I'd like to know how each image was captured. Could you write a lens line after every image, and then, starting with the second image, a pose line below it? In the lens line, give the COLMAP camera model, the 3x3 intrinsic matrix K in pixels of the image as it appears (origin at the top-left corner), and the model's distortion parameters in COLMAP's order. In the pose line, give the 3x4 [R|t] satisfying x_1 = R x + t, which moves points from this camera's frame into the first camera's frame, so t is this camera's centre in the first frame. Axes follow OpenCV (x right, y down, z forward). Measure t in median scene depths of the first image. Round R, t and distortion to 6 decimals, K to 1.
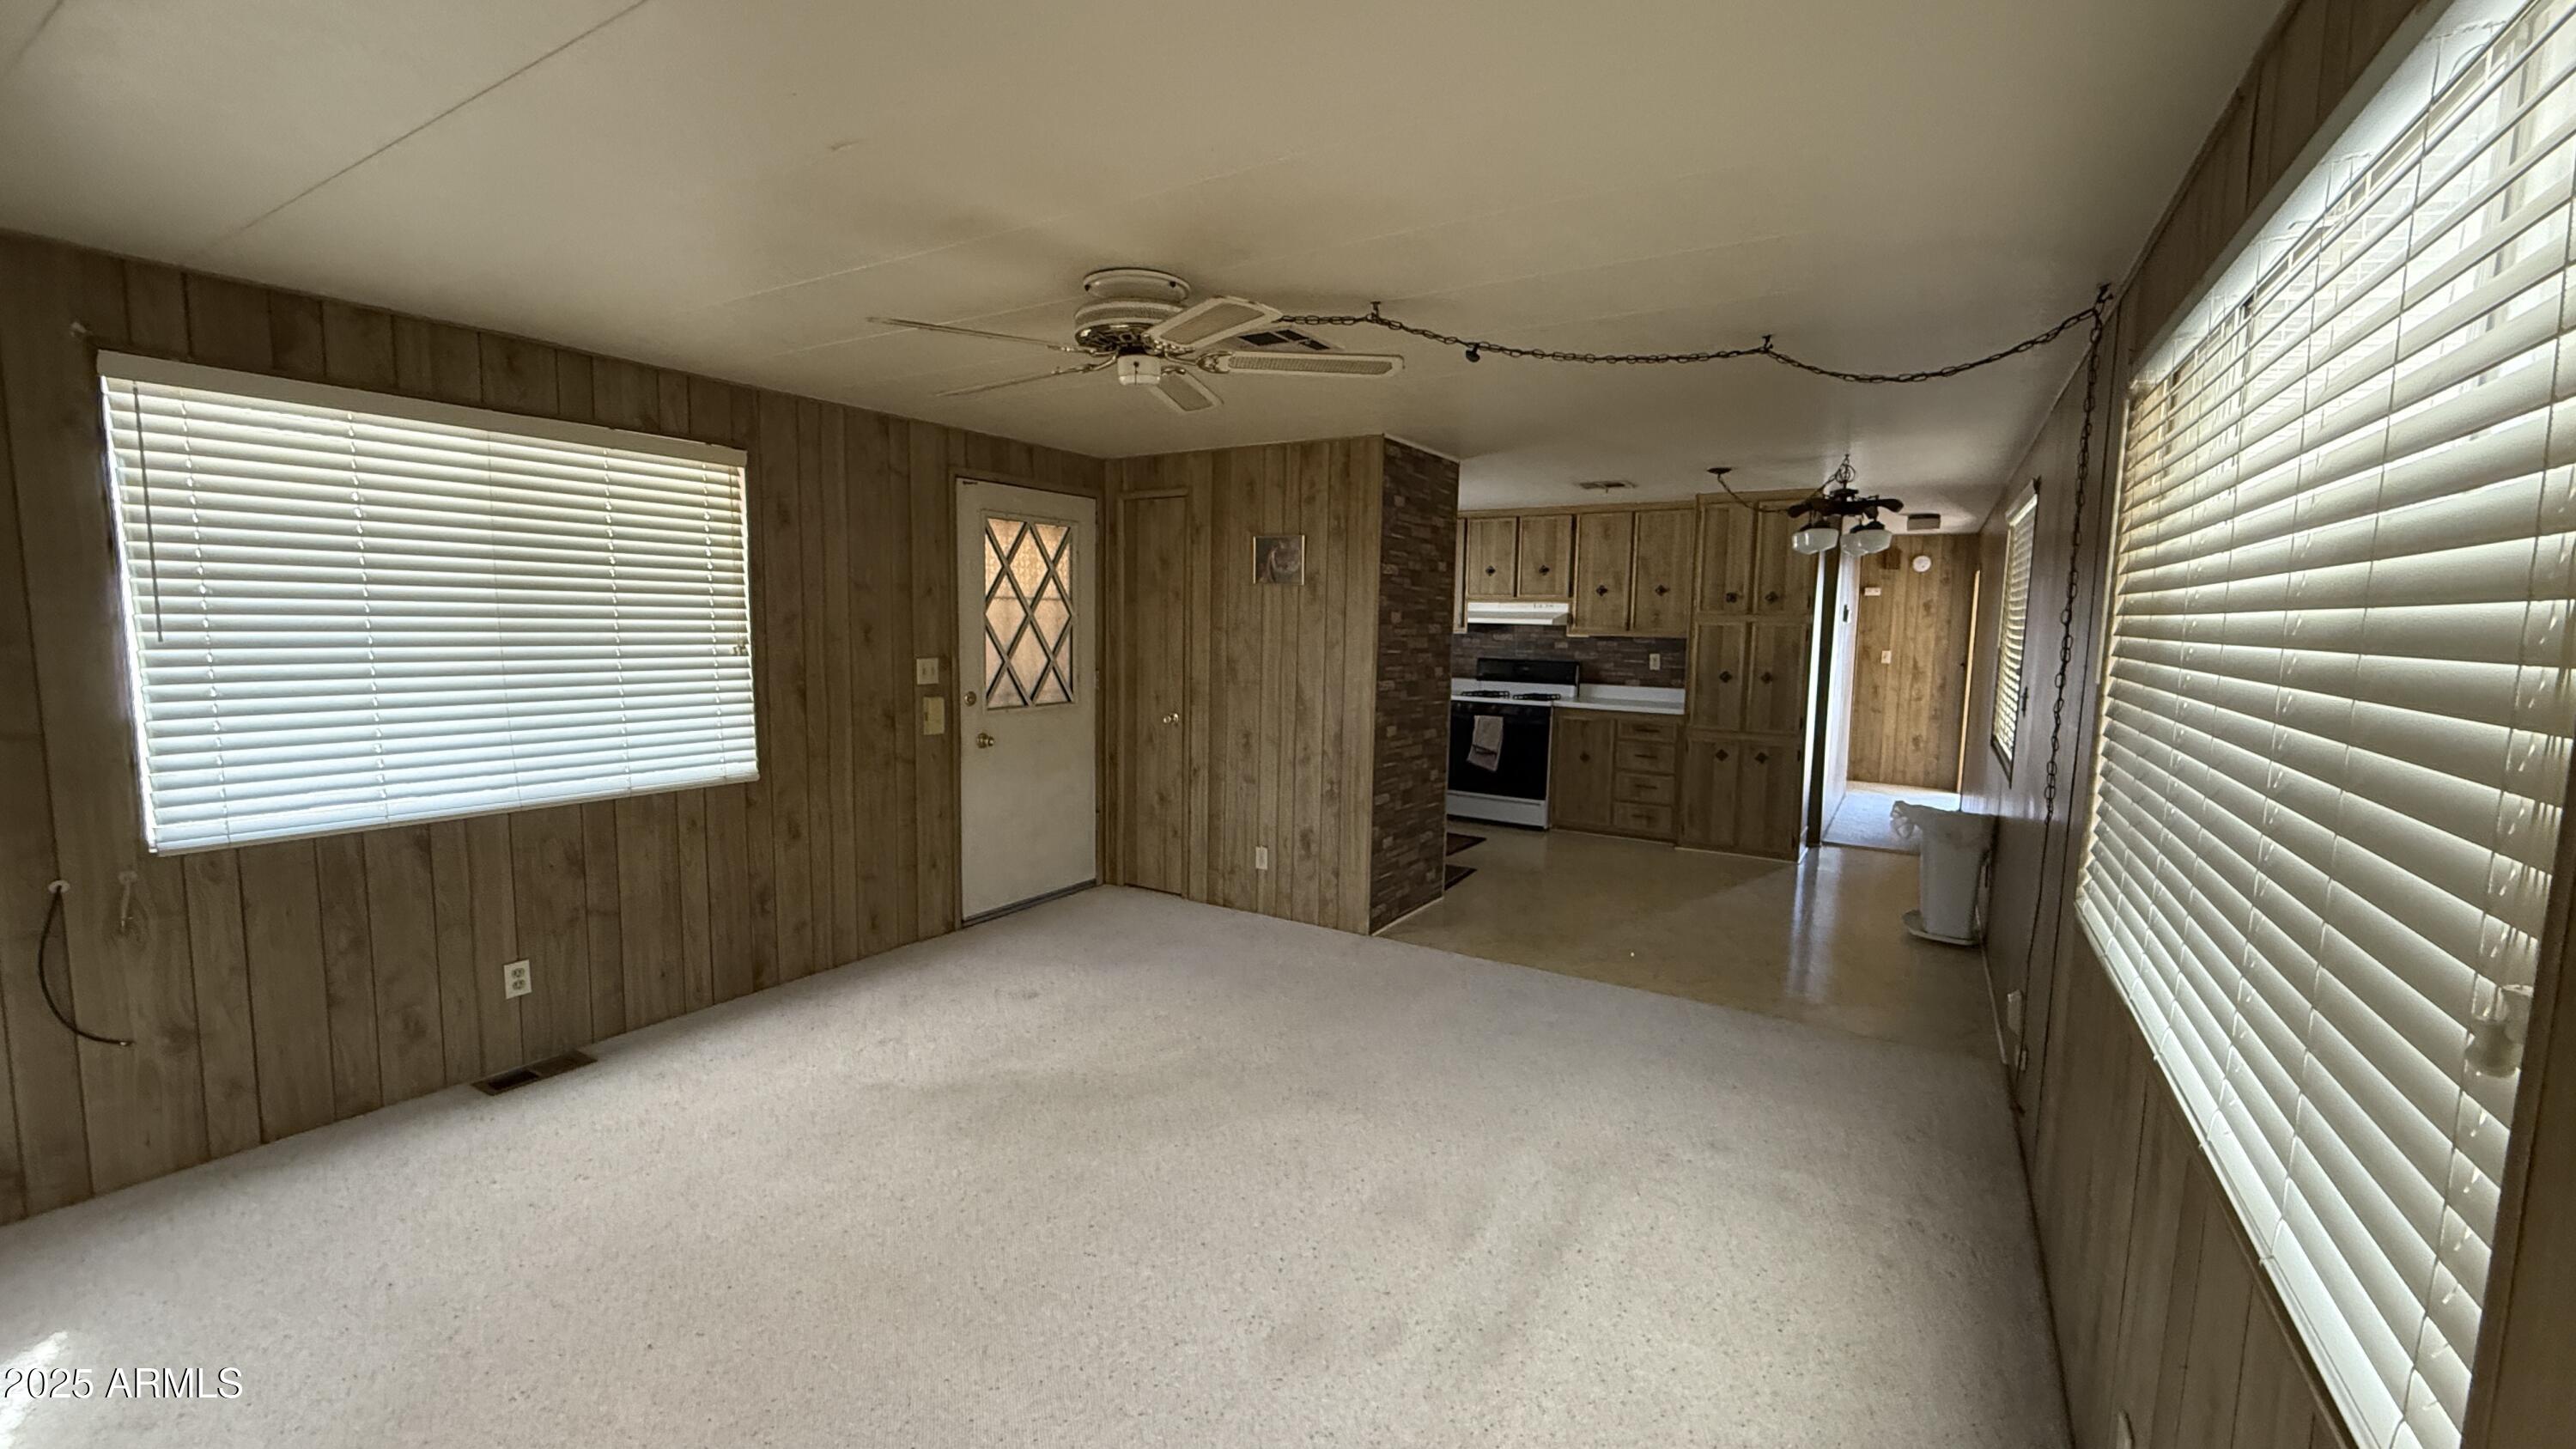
lens RADIAL K [[1024.4, 0, 1280.6], [0, 1024.4, 722.2], [0, 0, 1]] dist [-0.001039, 0.000436]
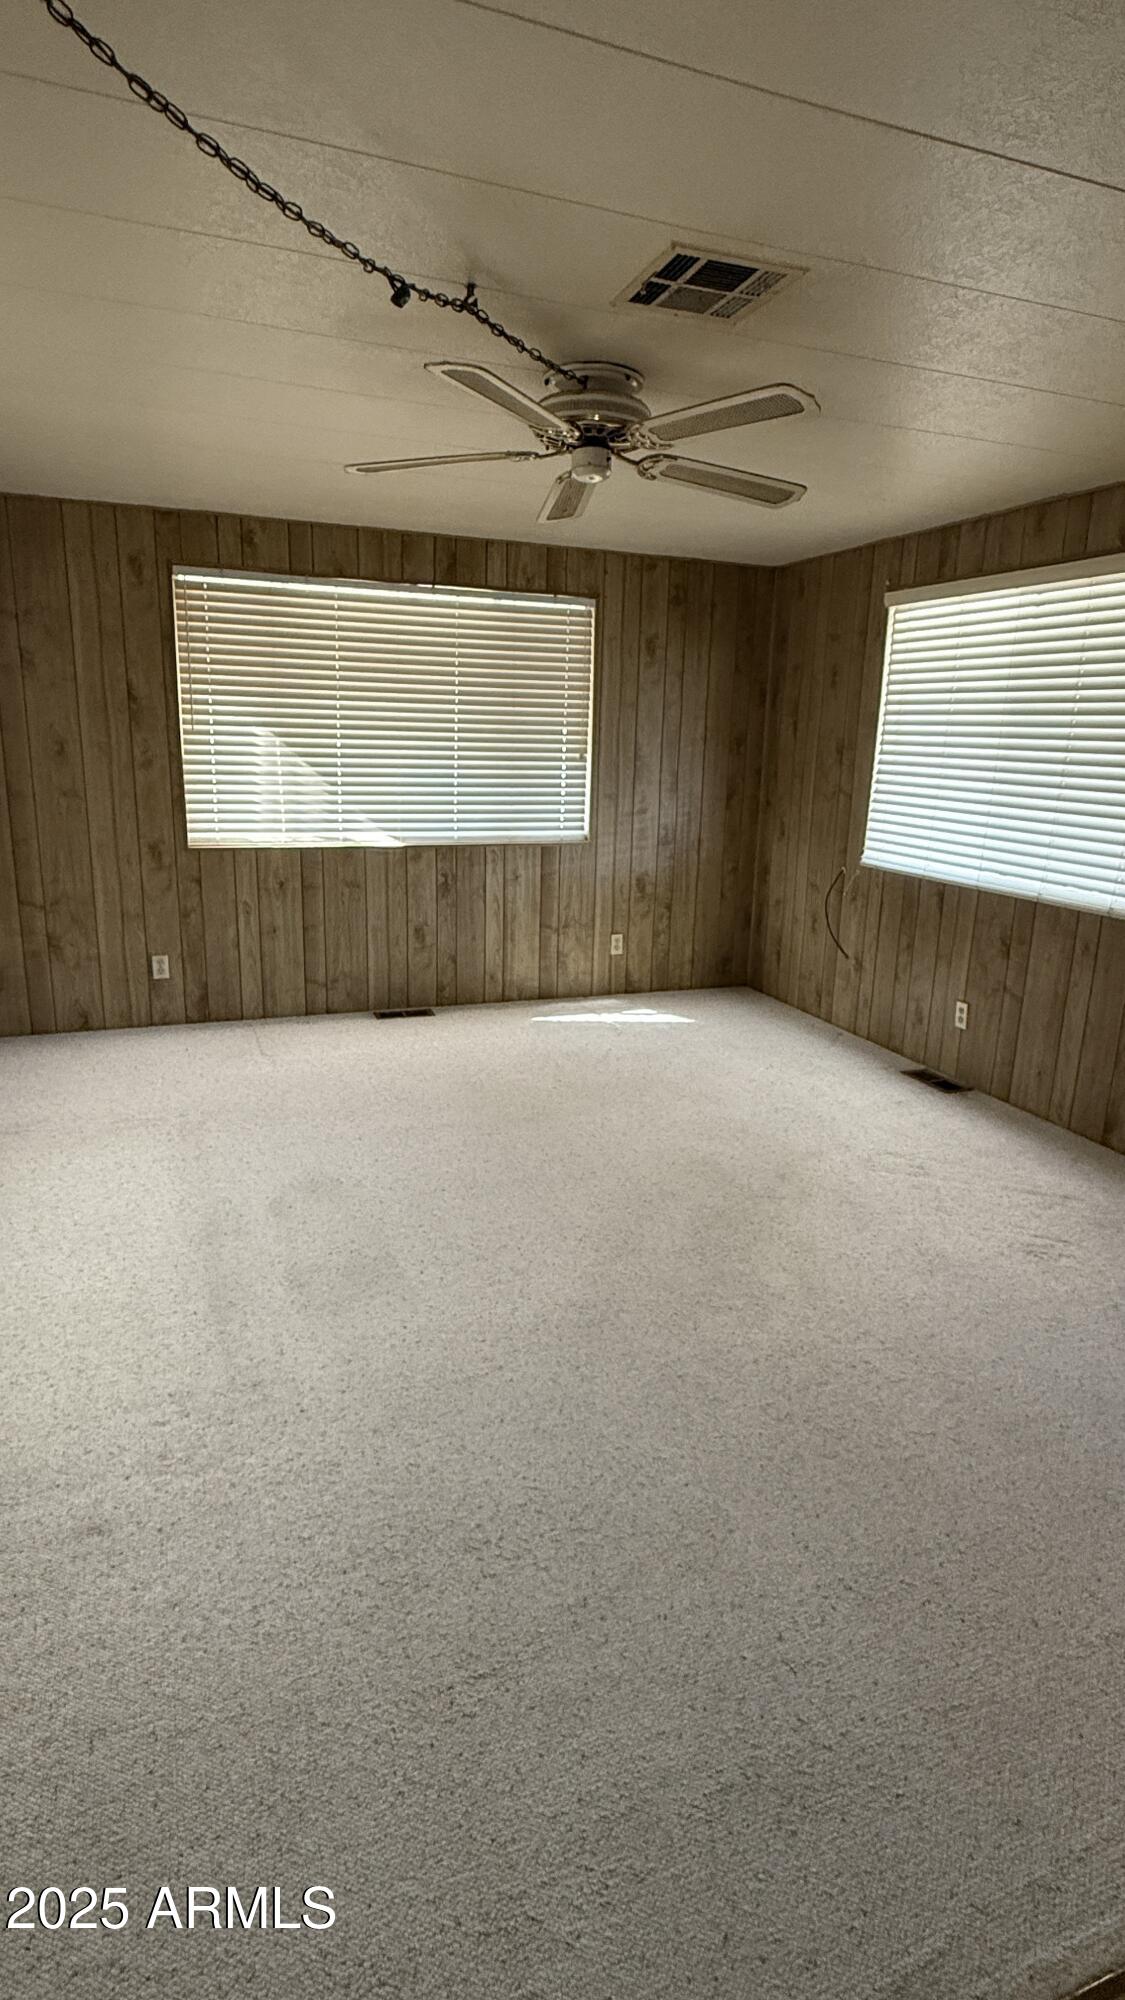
lens RADIAL K [[1035.7, 0, 567.3], [0, 1035.7, 1001.6], [0, 0, 1]] dist [0.005361, 0.000111]
pose [[-0.597519, 0.164689, -0.784760, 0.673670], [-0.125172, 0.947526, 0.294153, -0.108230], [0.792025, 0.273992, -0.545550, 1.435247]]
